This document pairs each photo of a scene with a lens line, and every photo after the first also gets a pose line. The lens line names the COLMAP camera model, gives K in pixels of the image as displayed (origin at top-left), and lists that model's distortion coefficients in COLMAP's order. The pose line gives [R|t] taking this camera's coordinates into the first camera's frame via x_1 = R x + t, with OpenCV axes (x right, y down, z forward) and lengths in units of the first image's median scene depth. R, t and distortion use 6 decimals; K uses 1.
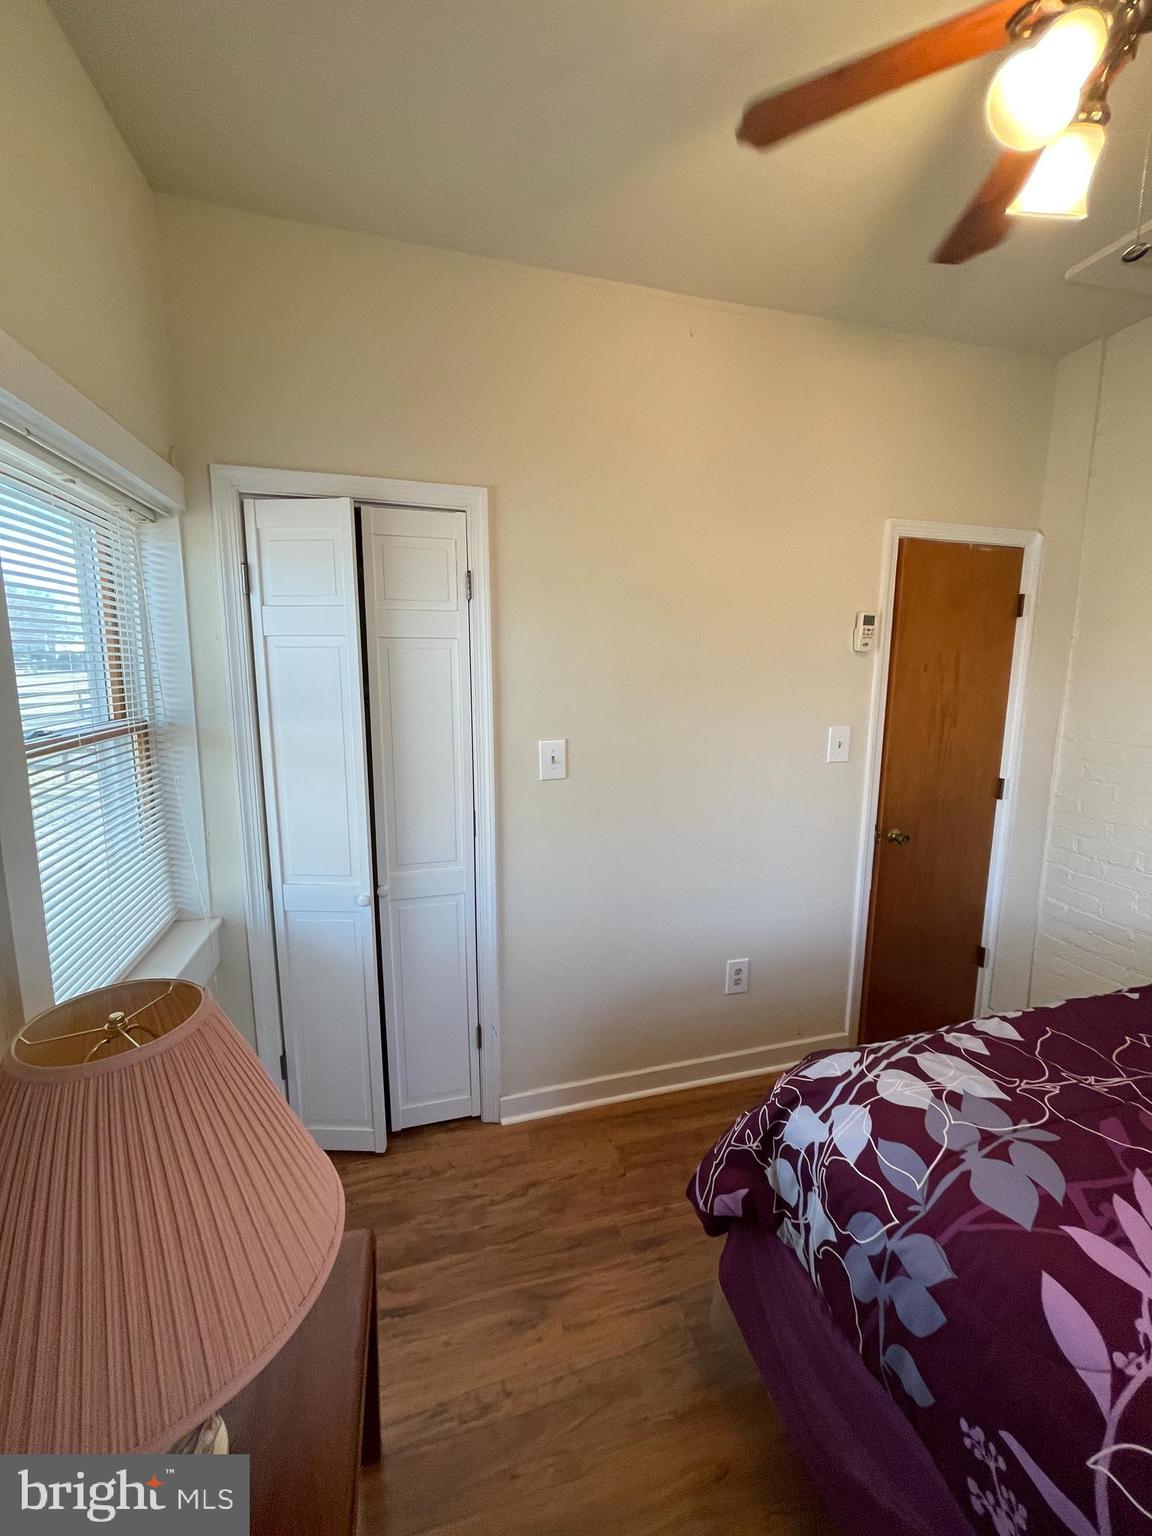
lens RADIAL K [[616.1, 0, 570.8], [0, 616.1, 755.2], [0, 0, 1]] dist [-0.002294, -0.000438]
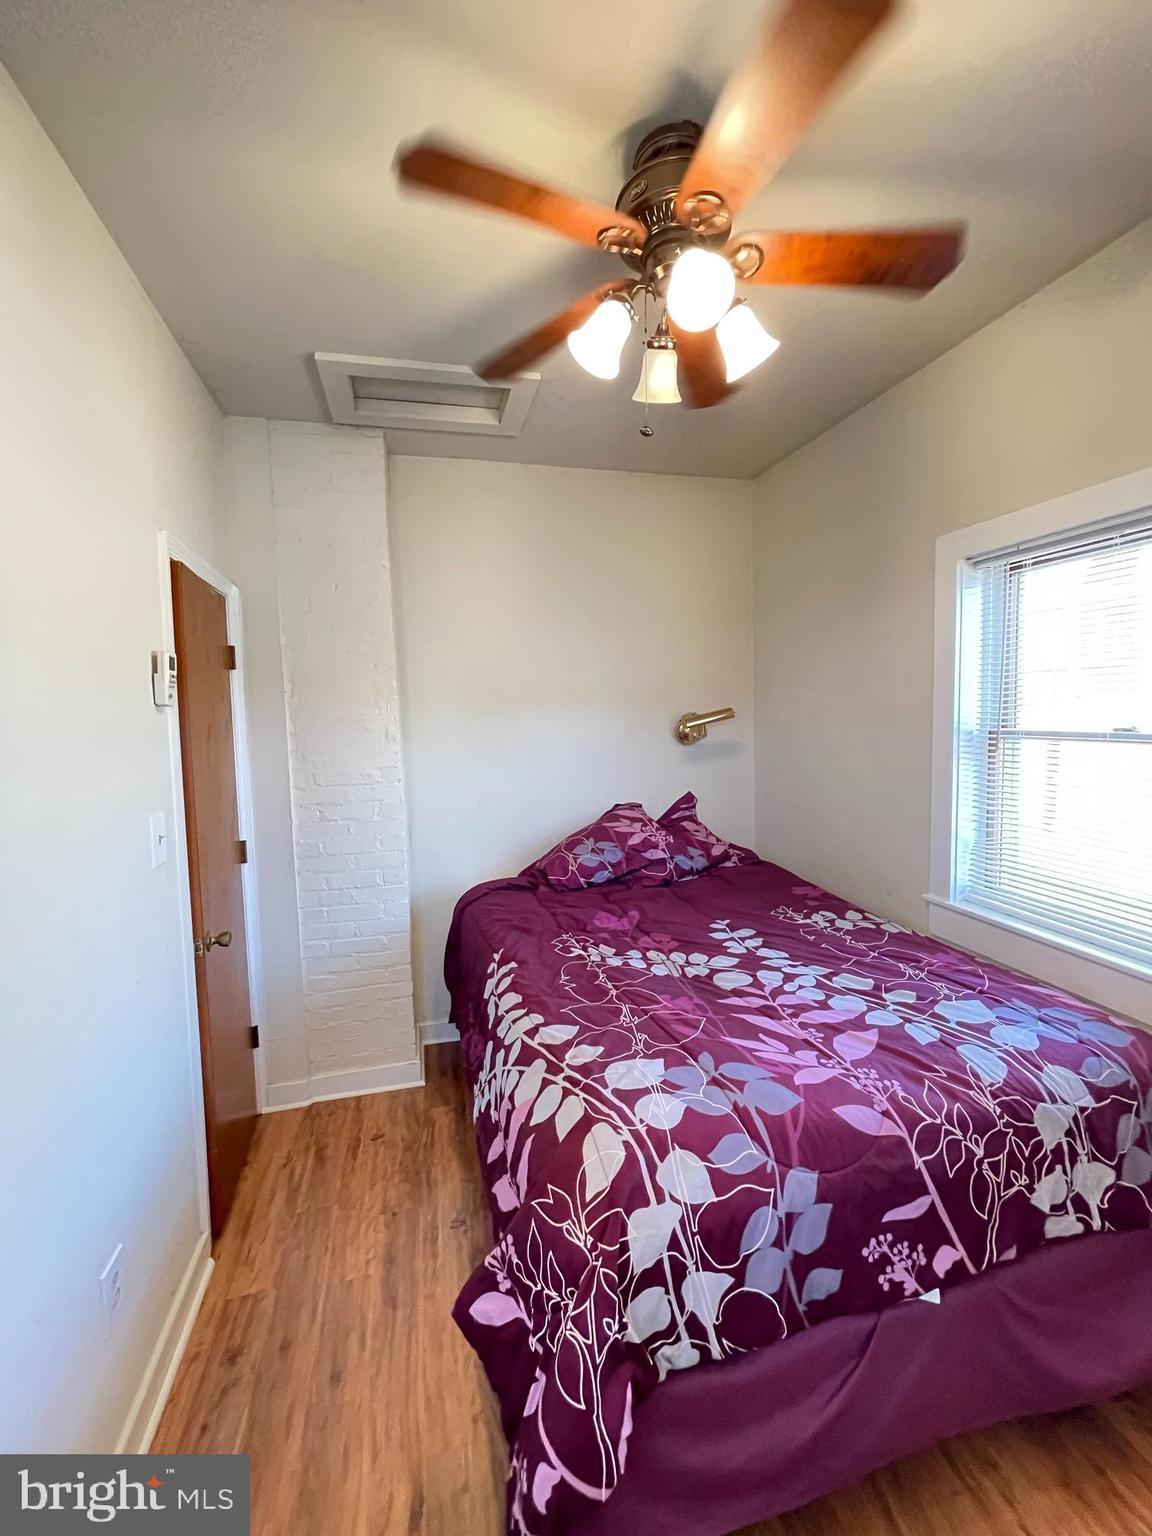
lens RADIAL K [[621.9, 0, 574.7], [0, 621.9, 755.6], [0, 0, 1]] dist [-0.001869, 0.002065]
pose [[0.004646, -0.079990, 0.996785, -0.455303], [0.165969, 0.983032, 0.078113, -0.160162], [-0.986120, 0.165073, 0.017843, 0.959303]]
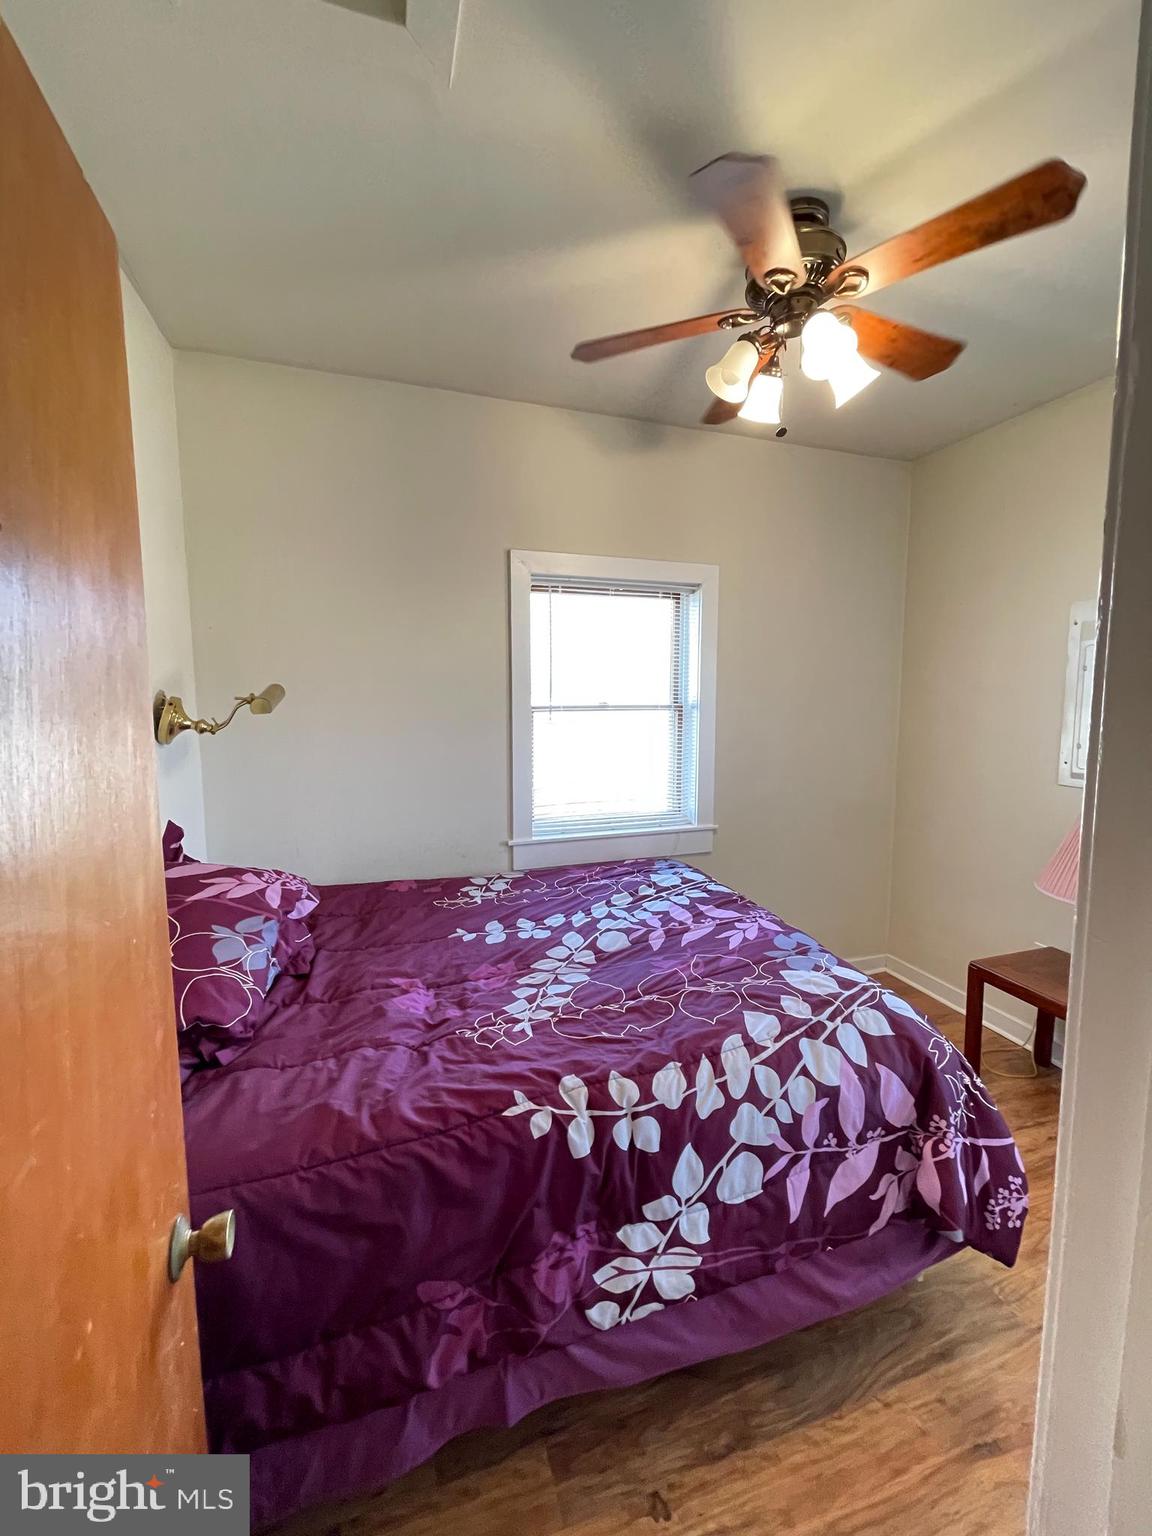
lens RADIAL K [[621.9, 0, 574.7], [0, 621.9, 755.6], [0, 0, 1]] dist [-0.001869, 0.002065]
pose [[-0.998512, 0.004577, -0.054337, 1.184276], [-0.009012, 0.968918, 0.247218, -0.294192], [0.053780, 0.247340, -0.967435, 2.111478]]
